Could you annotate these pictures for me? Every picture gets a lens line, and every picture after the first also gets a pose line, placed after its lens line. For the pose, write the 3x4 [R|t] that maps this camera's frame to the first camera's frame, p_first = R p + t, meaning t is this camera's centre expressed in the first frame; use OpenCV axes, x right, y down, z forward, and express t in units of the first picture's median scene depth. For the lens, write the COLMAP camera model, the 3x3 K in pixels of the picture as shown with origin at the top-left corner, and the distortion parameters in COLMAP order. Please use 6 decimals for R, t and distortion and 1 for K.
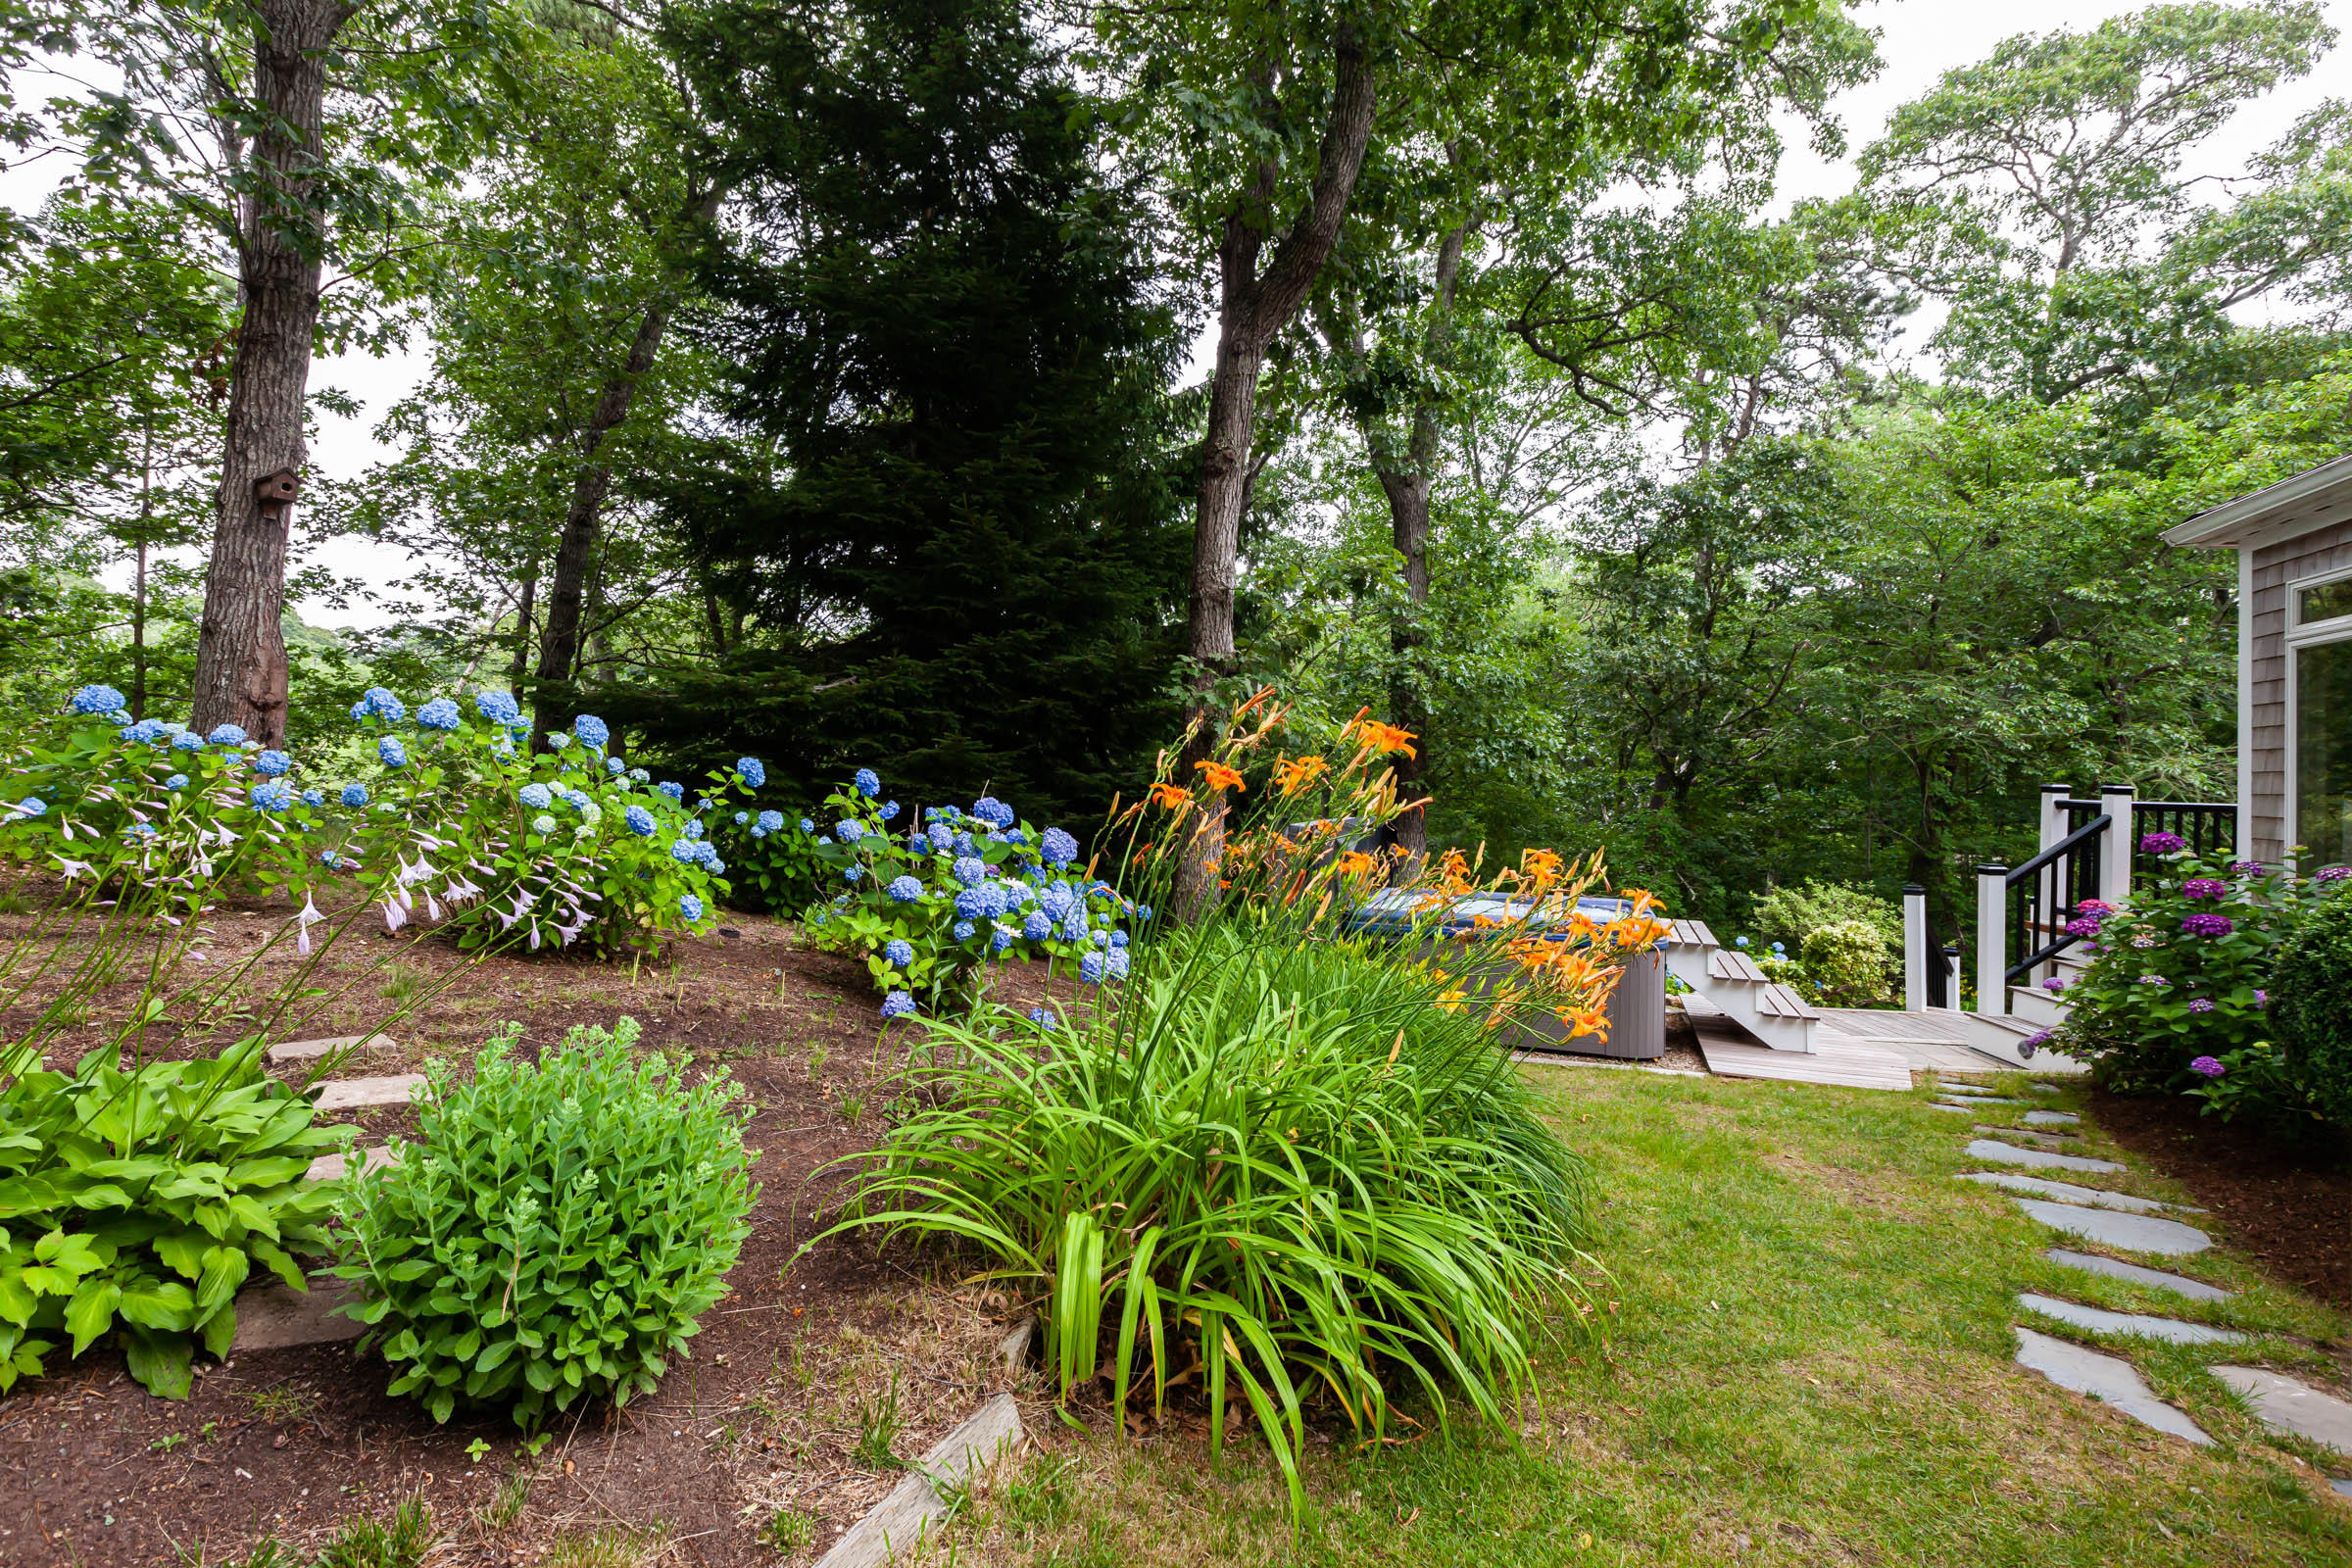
lens RADIAL K [[1096.1, 0, 1174.7], [0, 1096.1, 783.9], [0, 0, 1]] dist [0.003460, 0.004299]
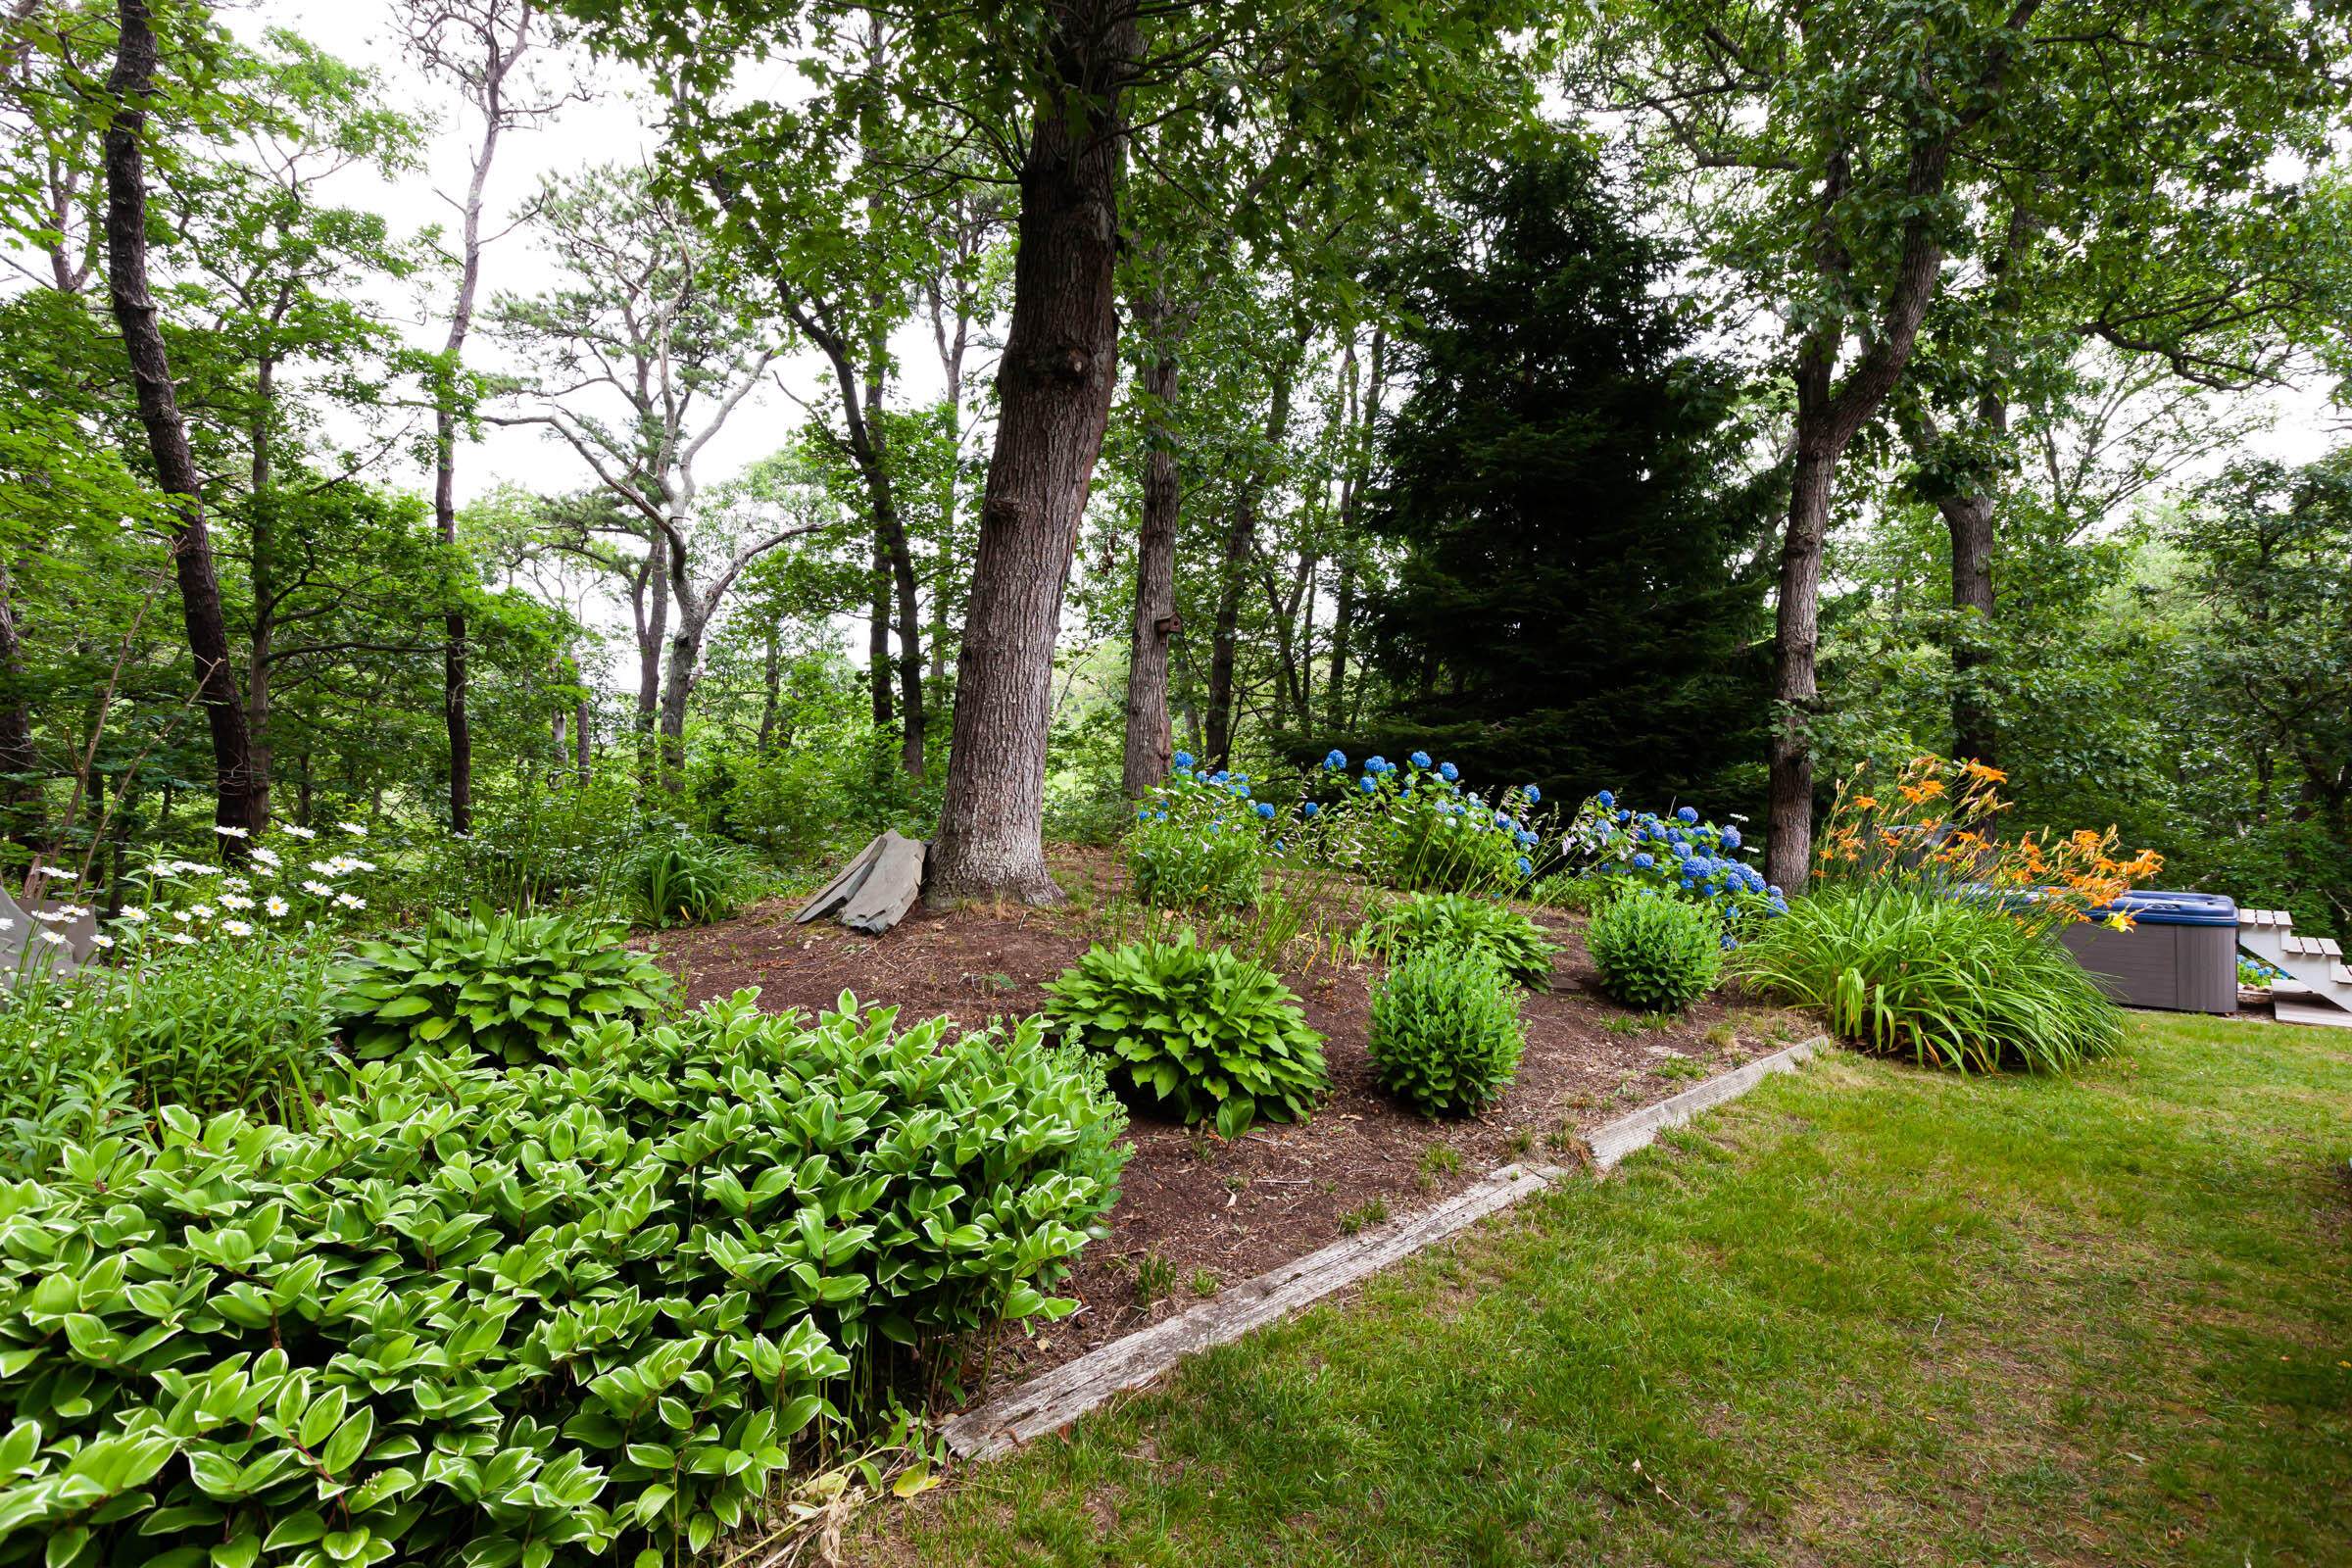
lens RADIAL K [[1167.0, 0, 1177.9], [0, 1167.0, 786.5], [0, 0, 1]] dist [-0.002678, -0.001558]
pose [[0.928358, -0.014398, -0.371407, -0.072812], [0.009256, 0.999835, -0.015621, 0.000843], [0.371571, 0.011064, 0.928339, -0.281717]]
